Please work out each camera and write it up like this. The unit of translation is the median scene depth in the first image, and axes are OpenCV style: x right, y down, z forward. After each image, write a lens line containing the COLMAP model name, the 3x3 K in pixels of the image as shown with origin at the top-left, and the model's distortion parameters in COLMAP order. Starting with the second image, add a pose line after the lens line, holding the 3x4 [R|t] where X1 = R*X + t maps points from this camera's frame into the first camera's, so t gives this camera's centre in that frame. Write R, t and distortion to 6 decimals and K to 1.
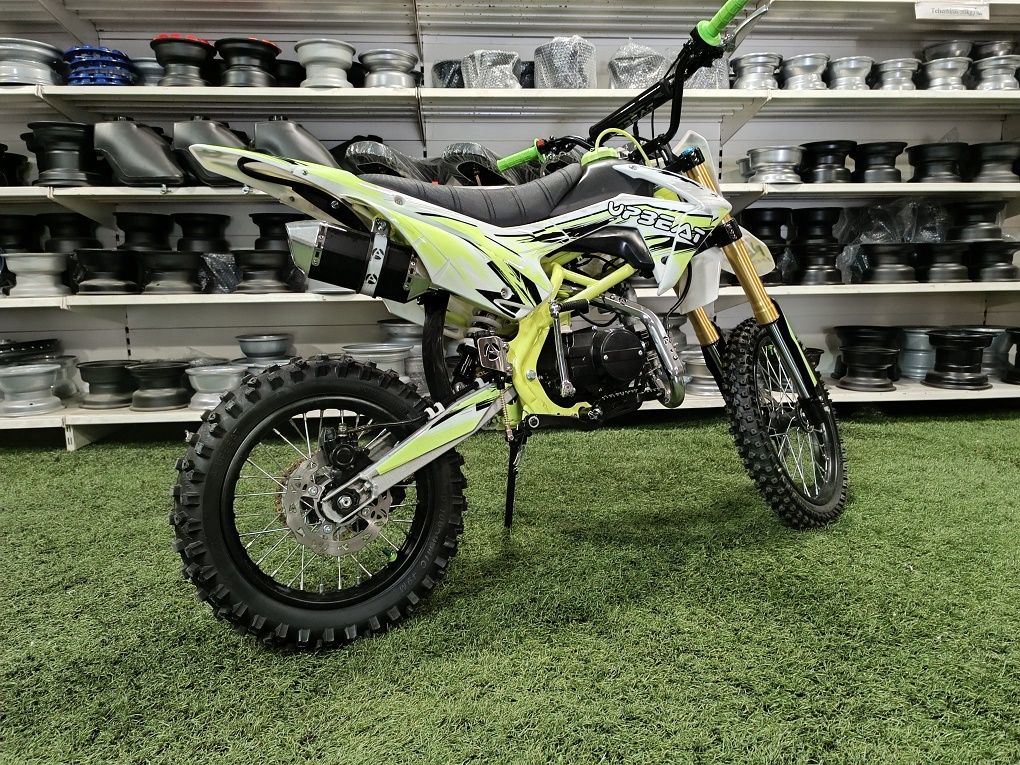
lens RADIAL K [[687.5, 0, 507.9], [0, 687.5, 381.9], [0, 0, 1]] dist [0.023293, -0.025700]
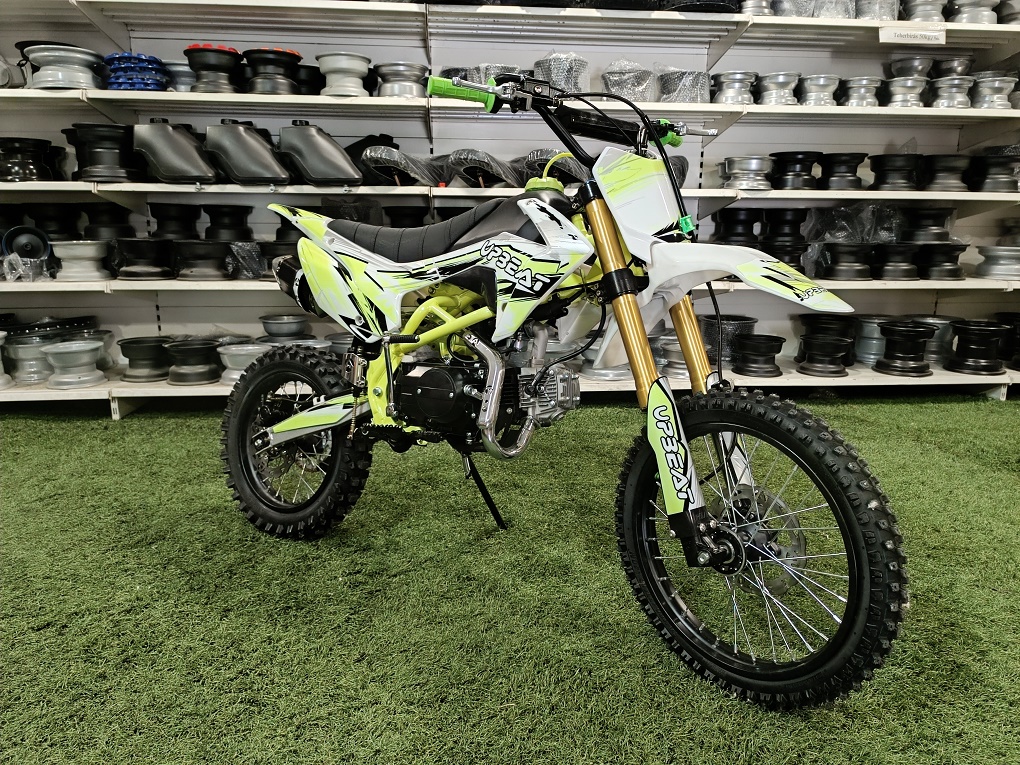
lens RADIAL K [[687.5, 0, 509.4], [0, 687.5, 376.3], [0, 0, 1]] dist [0.023293, -0.025700]
pose [[0.999719, 0.016319, 0.017221, -0.011719], [-0.017316, 0.998082, 0.059437, -0.047112], [-0.016218, -0.059718, 0.998084, -0.124253]]
